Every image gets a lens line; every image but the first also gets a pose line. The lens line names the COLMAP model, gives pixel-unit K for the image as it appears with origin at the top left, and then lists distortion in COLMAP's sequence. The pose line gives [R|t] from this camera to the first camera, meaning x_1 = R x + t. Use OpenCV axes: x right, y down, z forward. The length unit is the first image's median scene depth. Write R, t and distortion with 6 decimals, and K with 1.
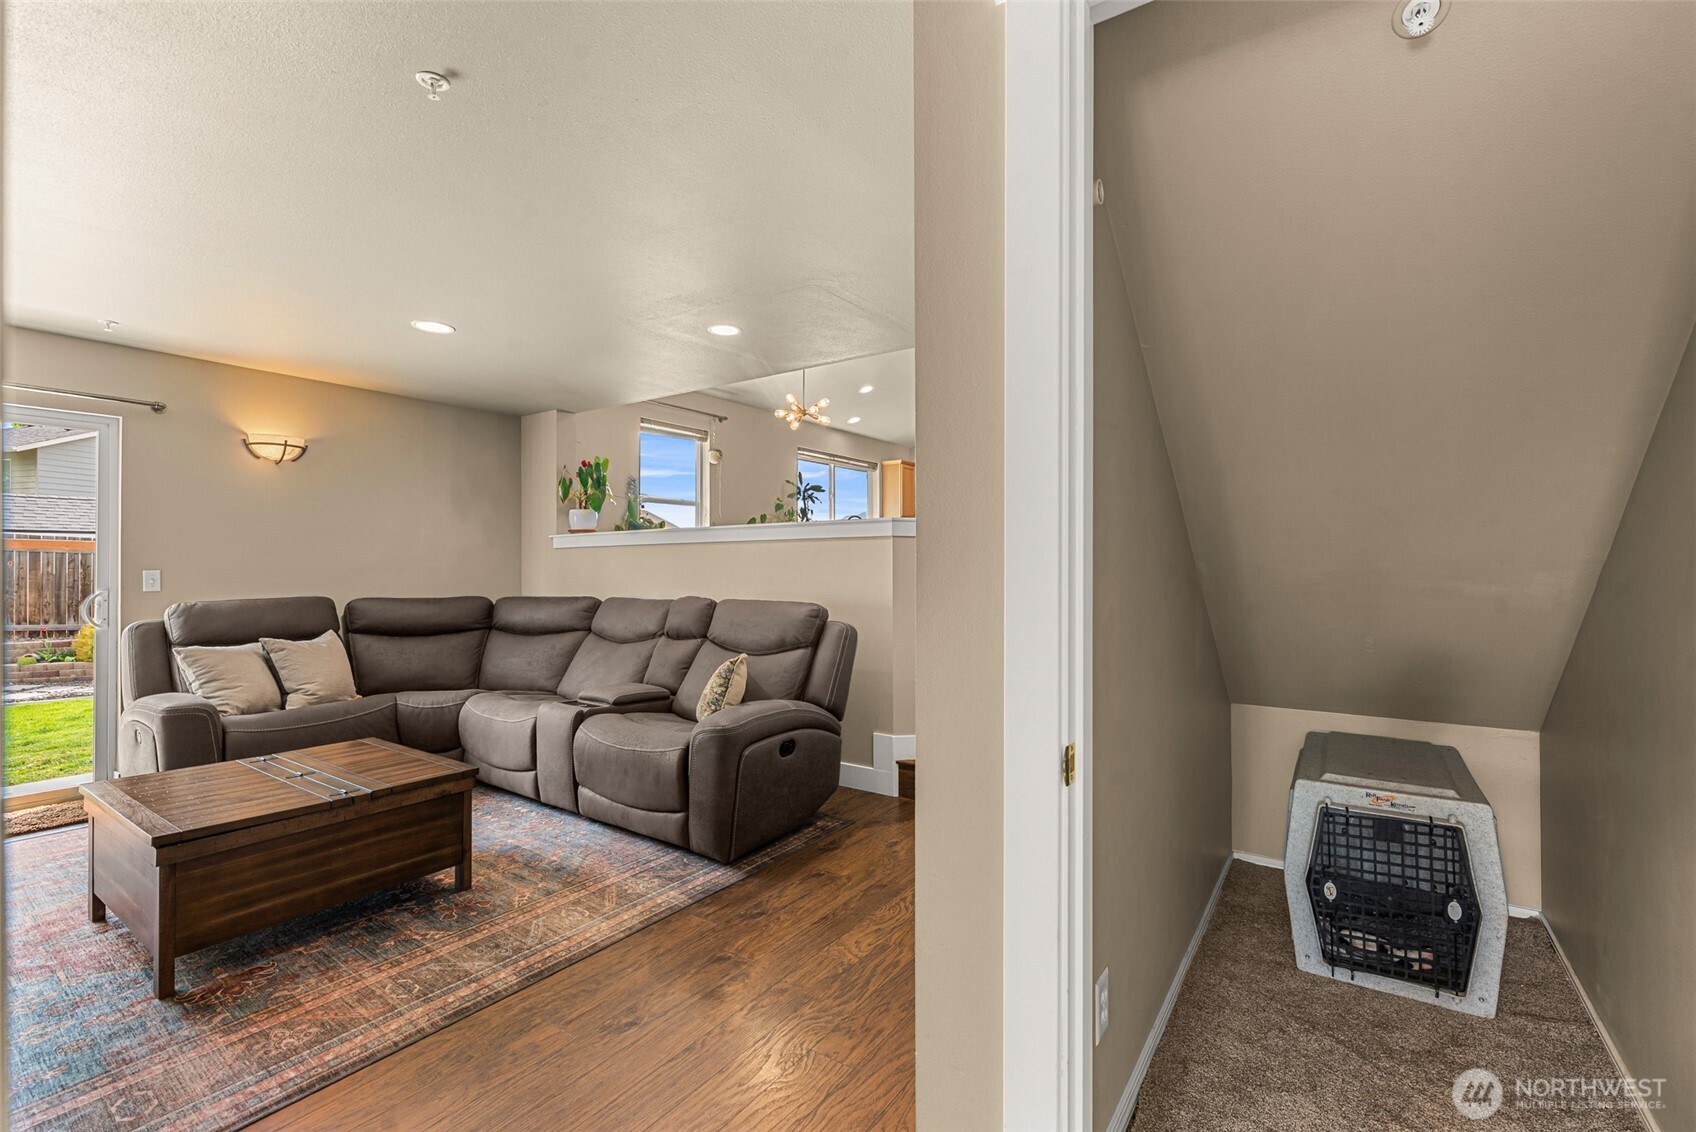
lens RADIAL K [[734.3, 0, 877.5], [0, 734.3, 560.1], [0, 0, 1]] dist [0.000837, -0.001120]
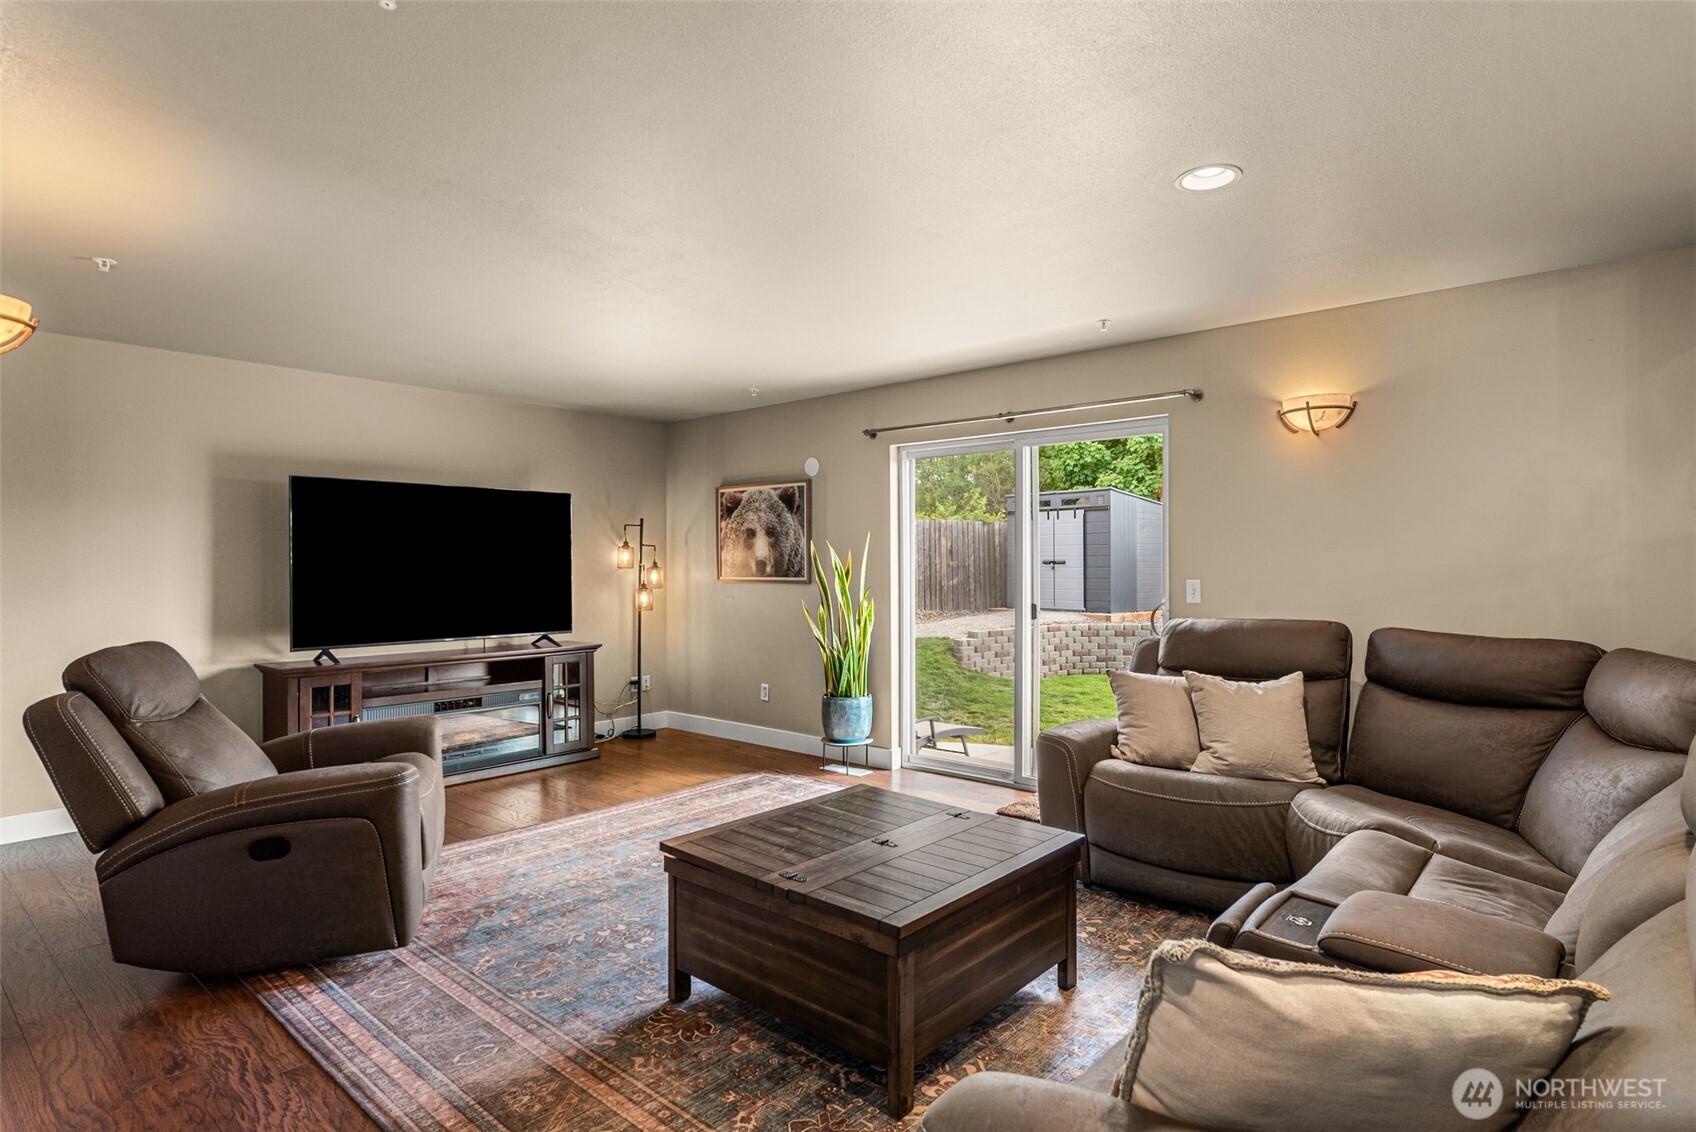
lens RADIAL K [[880.0, 0, 872.5], [0, 880.0, 569.1], [0, 0, 1]] dist [0.003693, -0.000206]
pose [[-0.127157, 0.005983, -0.991865, 0.119120], [0.012044, 0.999917, 0.004488, -0.008748], [0.991809, -0.011376, -0.127219, 0.760181]]
